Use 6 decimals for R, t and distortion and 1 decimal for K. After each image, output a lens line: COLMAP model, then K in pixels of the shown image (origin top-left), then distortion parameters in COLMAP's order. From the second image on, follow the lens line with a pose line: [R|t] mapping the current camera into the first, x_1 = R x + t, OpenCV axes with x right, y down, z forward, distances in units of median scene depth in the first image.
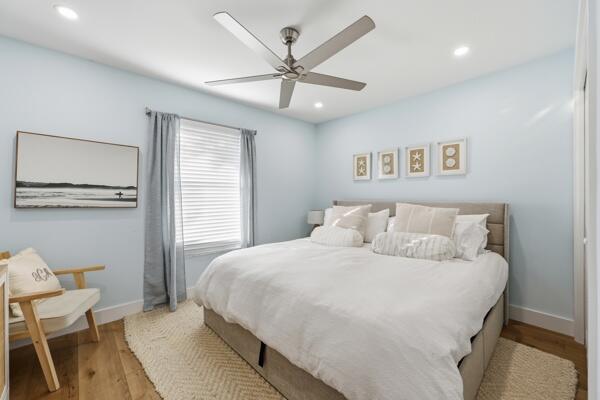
lens RADIAL K [[245.7, 0, 300.1], [0, 245.7, 195.9], [0, 0, 1]] dist [-0.000826, -0.000128]
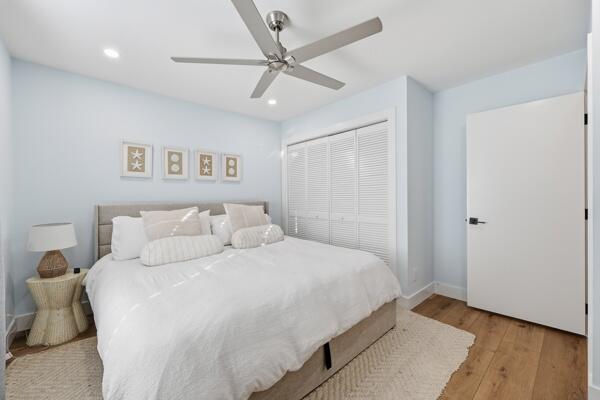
lens RADIAL K [[248.1, 0, 281.6], [0, 248.1, 200.3], [0, 0, 1]] dist [-0.000407, 0.000001]
pose [[0.055317, -0.007111, 0.998444, -0.624100], [0.006845, 0.999954, 0.006743, 0.007791], [-0.998445, 0.006461, 0.055363, 0.613772]]
